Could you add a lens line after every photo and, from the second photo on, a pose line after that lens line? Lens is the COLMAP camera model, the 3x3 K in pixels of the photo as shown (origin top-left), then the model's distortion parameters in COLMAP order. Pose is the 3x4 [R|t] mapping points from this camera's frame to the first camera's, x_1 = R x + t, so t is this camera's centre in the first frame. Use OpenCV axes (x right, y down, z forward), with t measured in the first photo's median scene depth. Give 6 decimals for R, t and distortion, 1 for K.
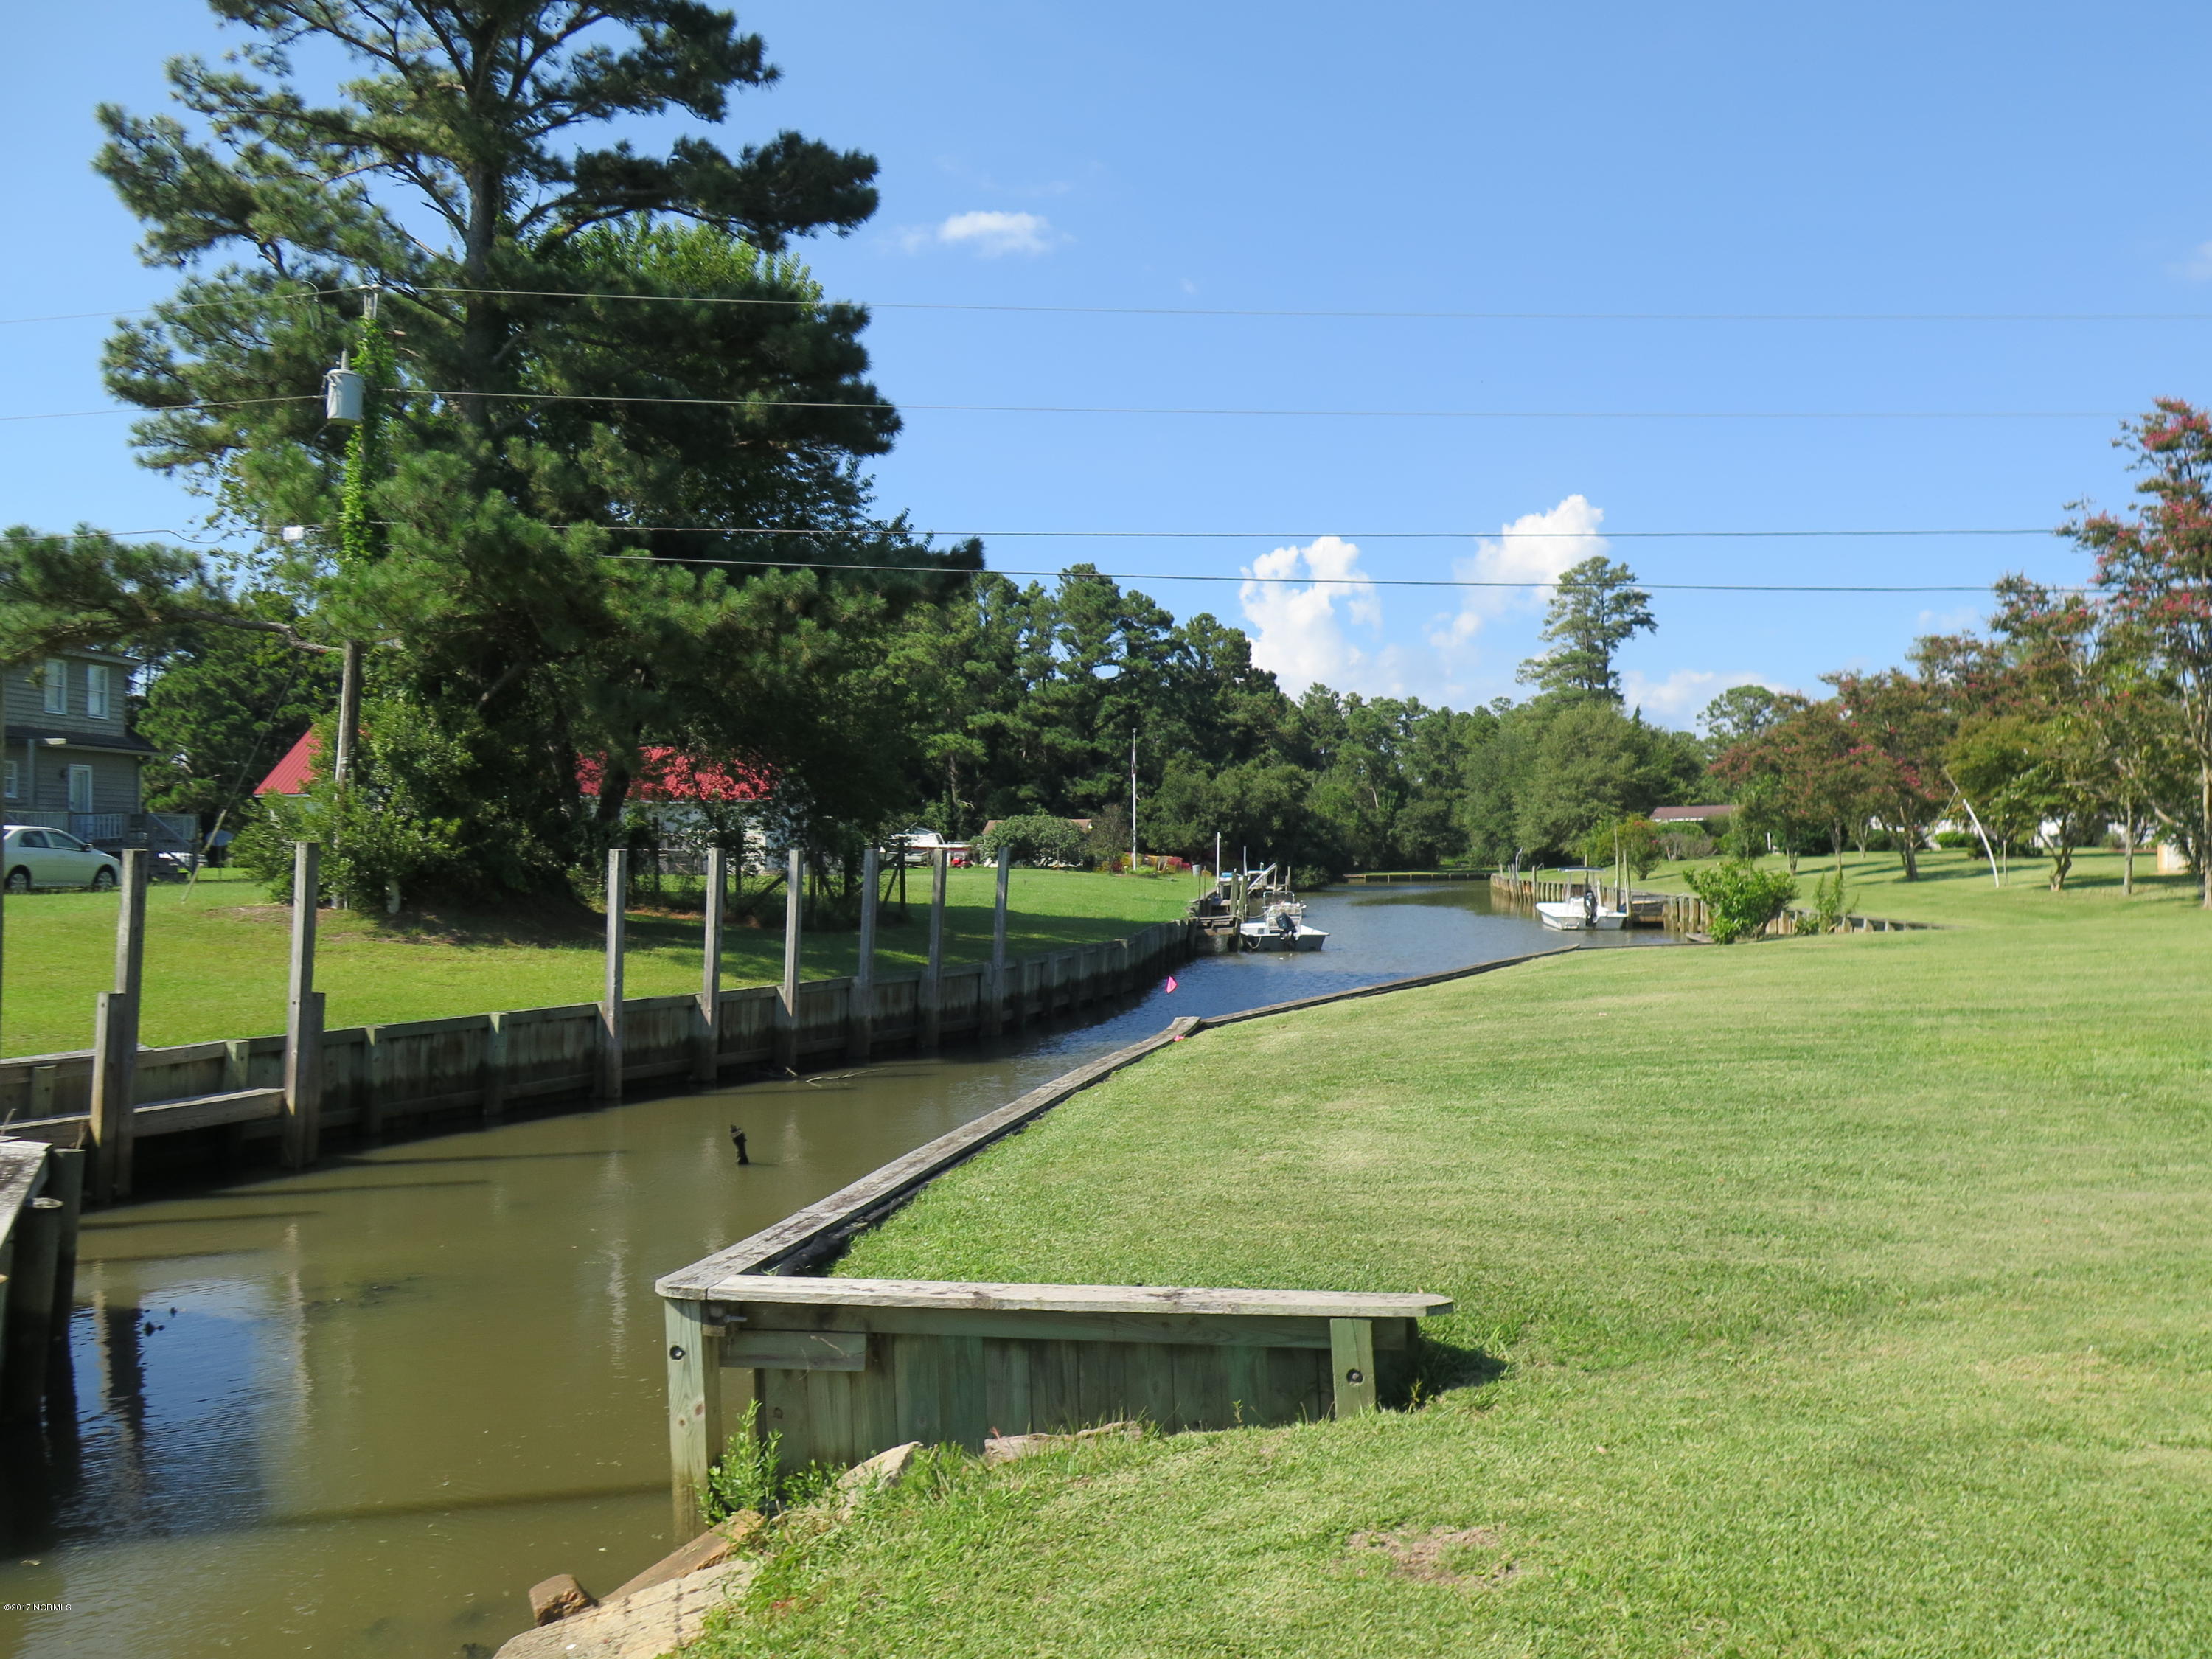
lens RADIAL K [[1845.9, 0, 1102.1], [0, 1845.9, 831.5], [0, 0, 1]] dist [-0.018136, 0.006389]
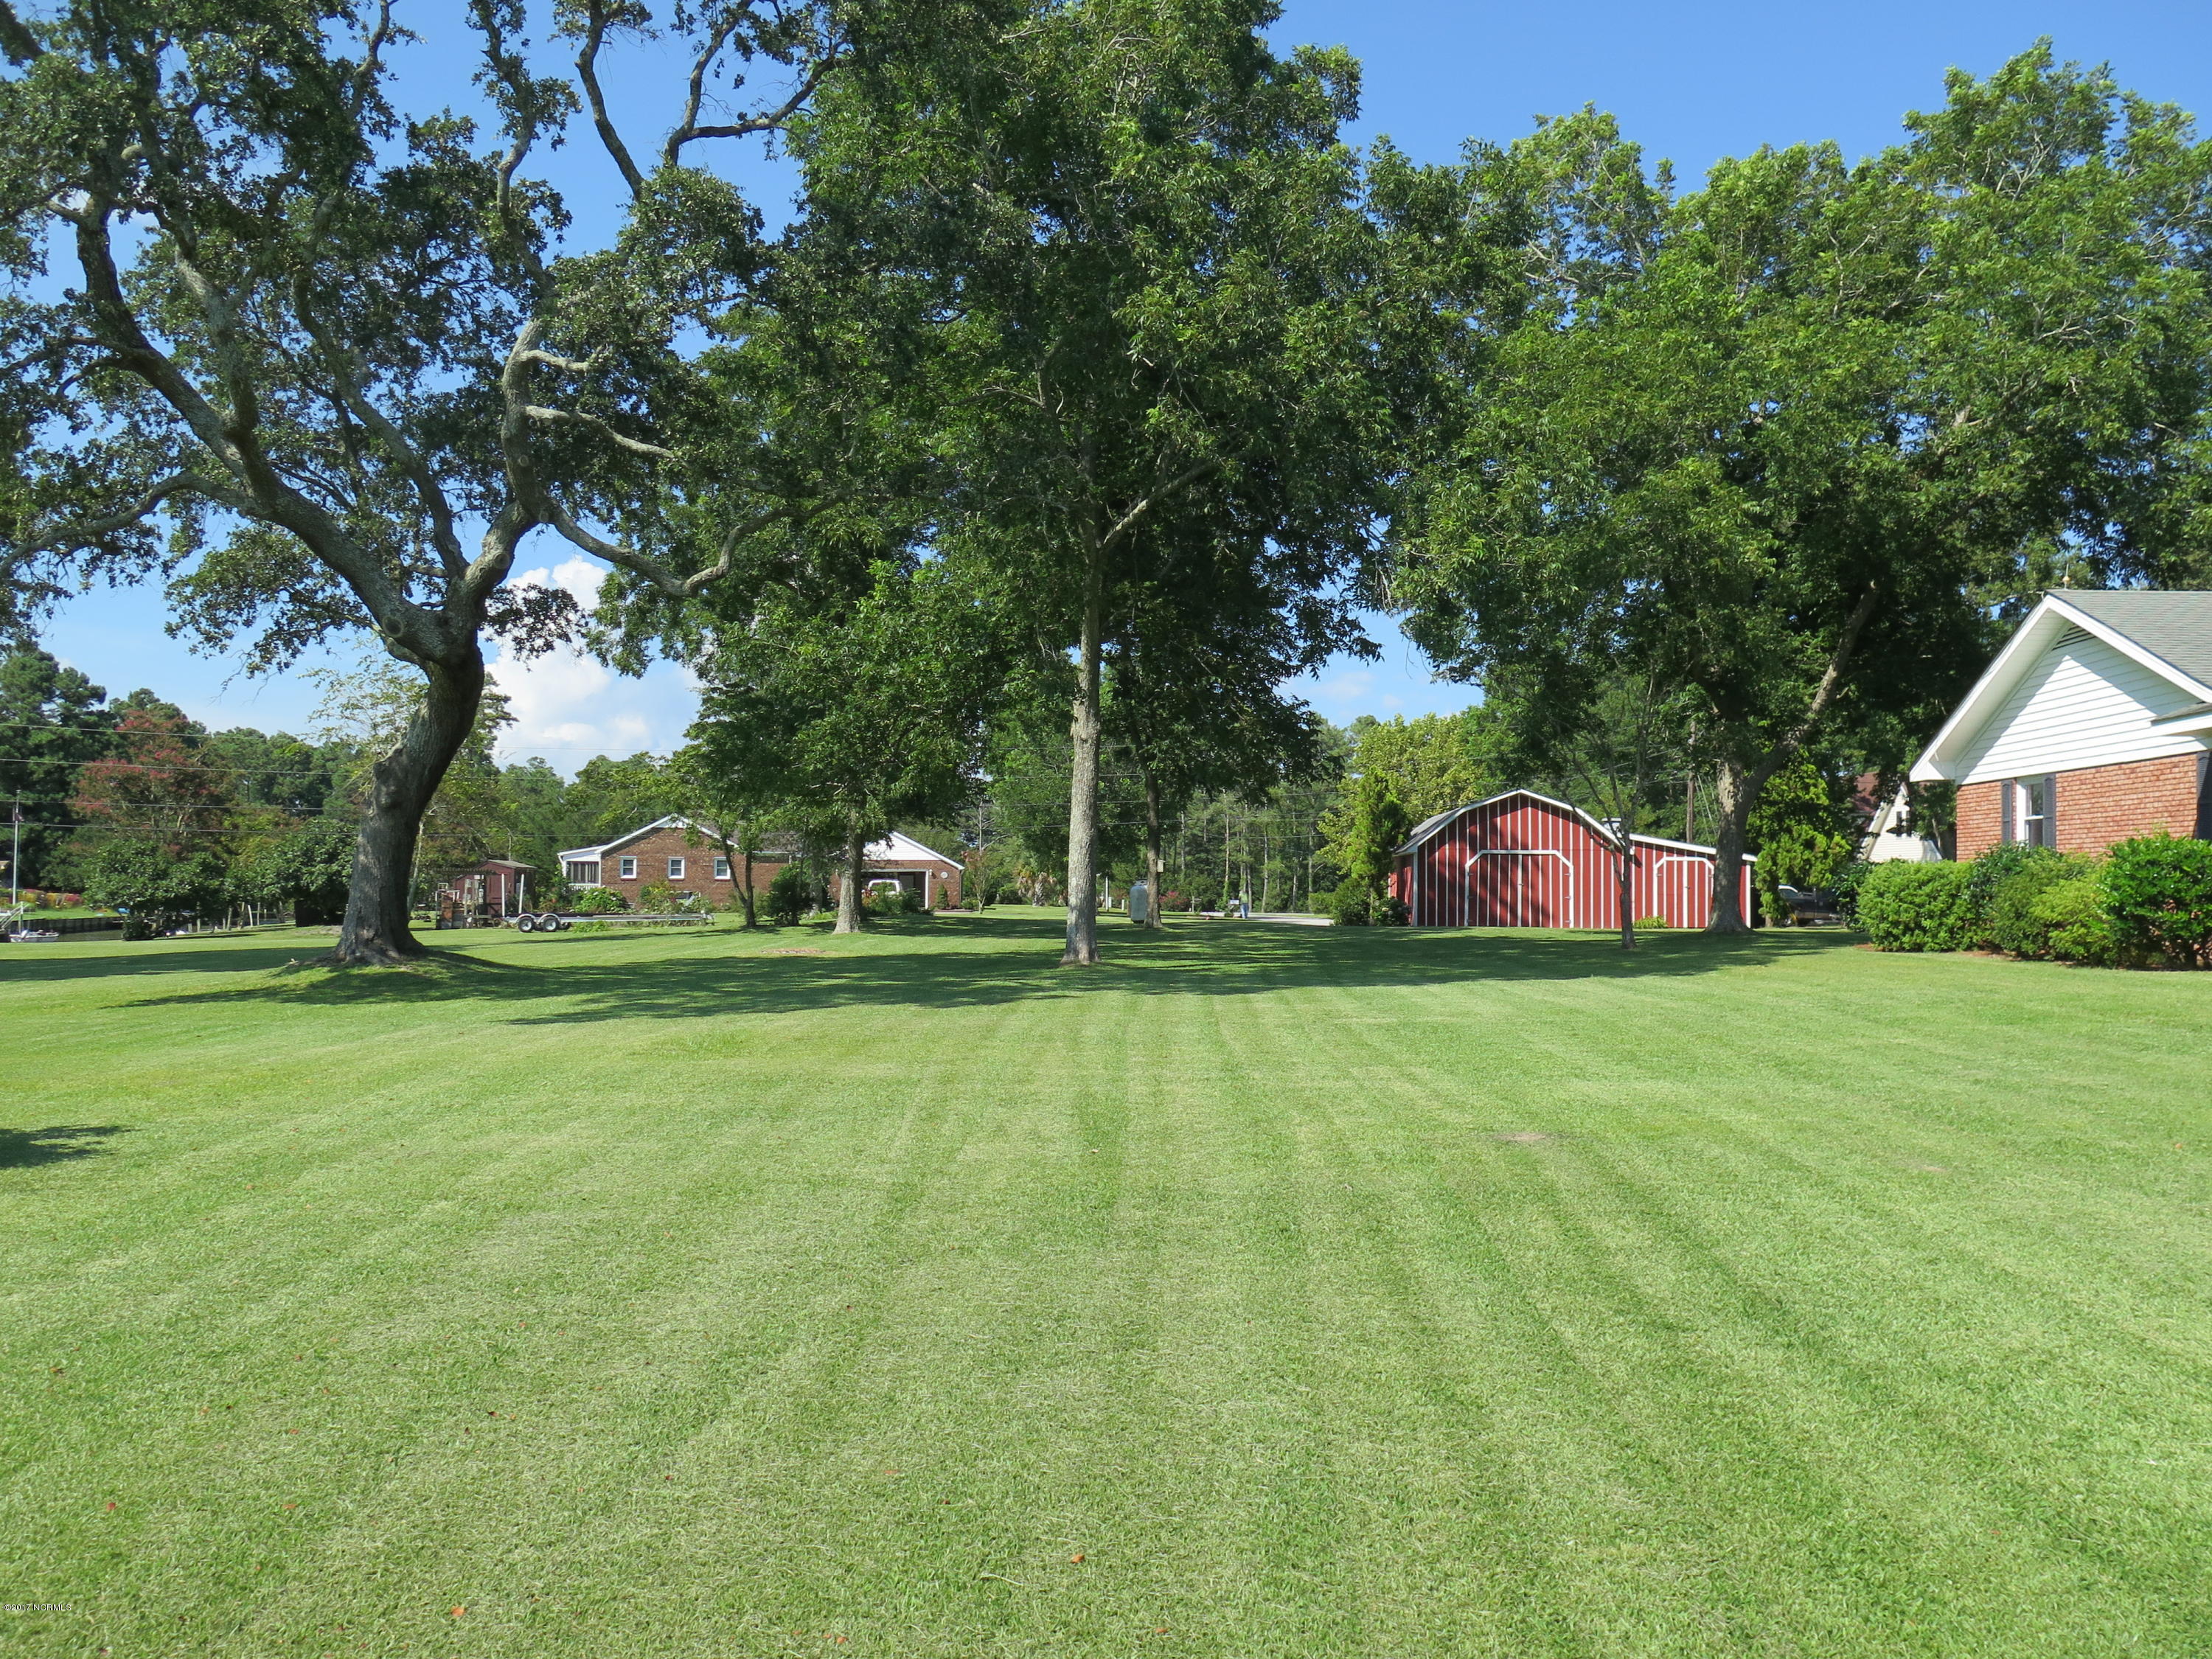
lens RADIAL K [[1845.9, 0, 1102.1], [0, 1845.9, 831.5], [0, 0, 1]] dist [-0.018136, 0.006389]
pose [[0.923933, 0.029459, 0.381418, 0.188456], [-0.022775, 0.999498, -0.022028, -0.015078], [-0.381875, 0.011665, 0.924140, -0.349523]]
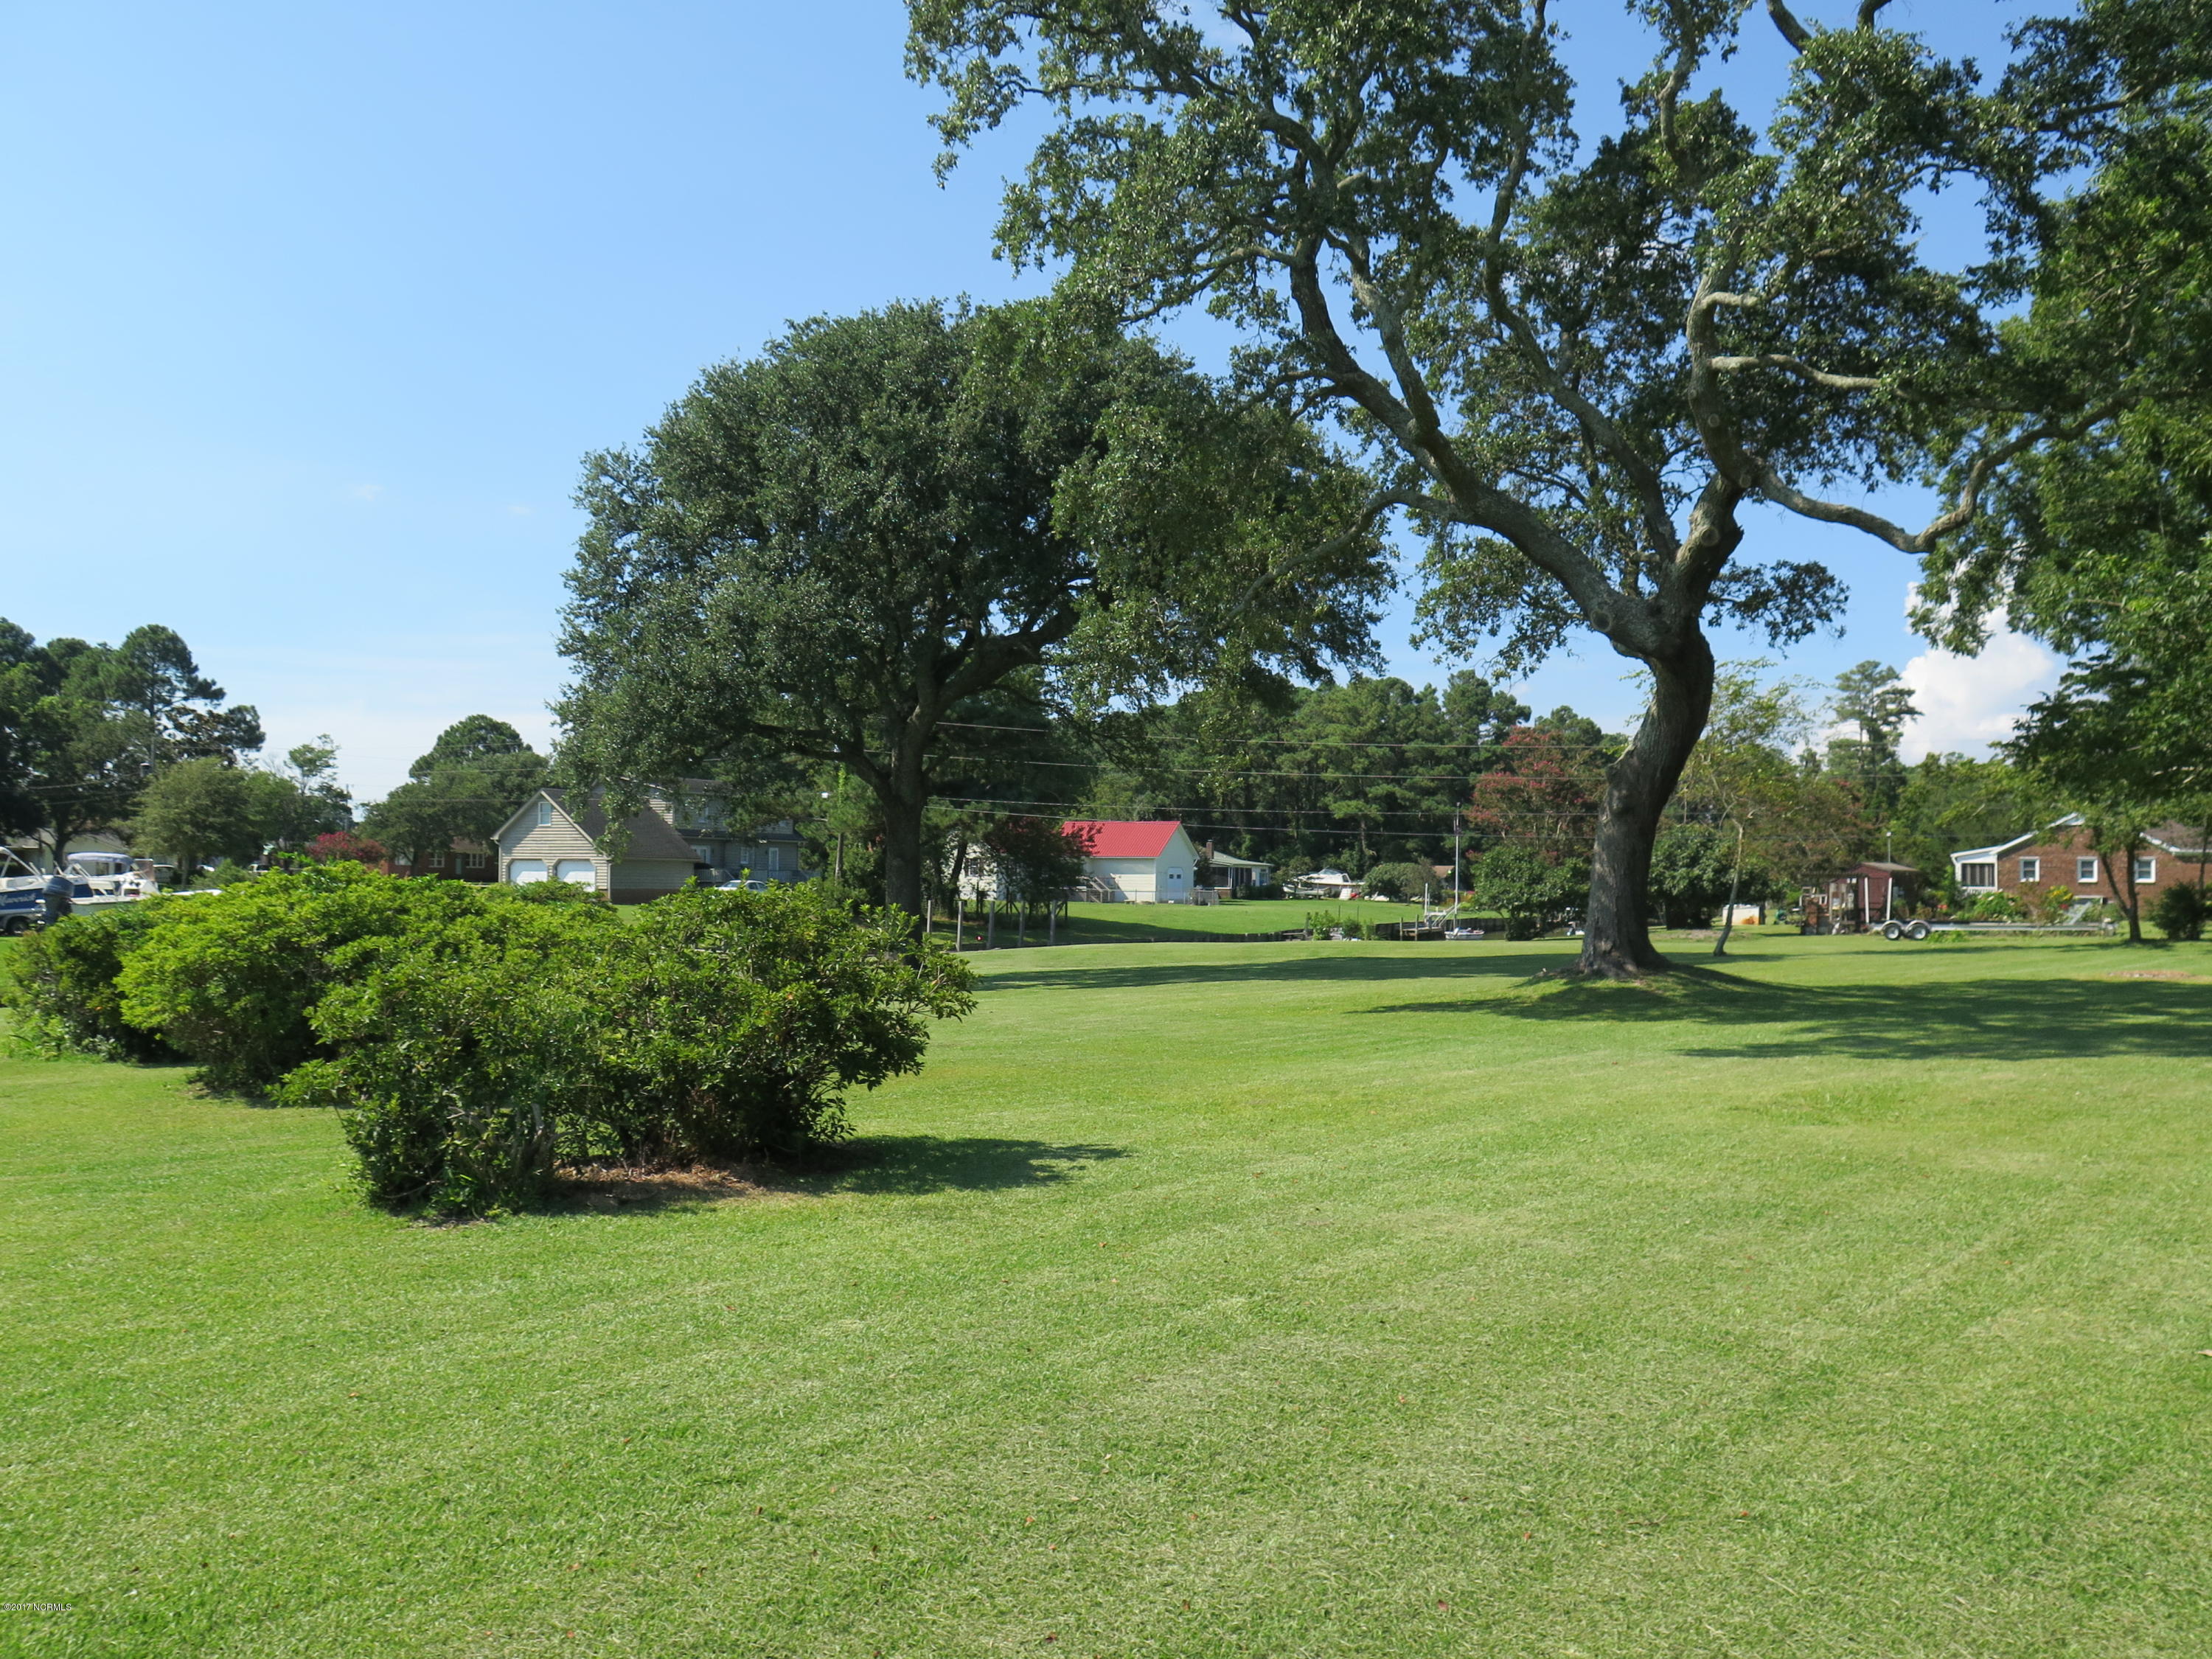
lens RADIAL K [[1845.9, 0, 1102.1], [0, 1845.9, 831.5], [0, 0, 1]] dist [-0.018136, 0.006389]
pose [[0.940825, 0.009976, -0.338747, 0.201714], [-0.013774, 0.999866, -0.008809, -0.015732], [0.338614, 0.012953, 0.940836, -0.336846]]
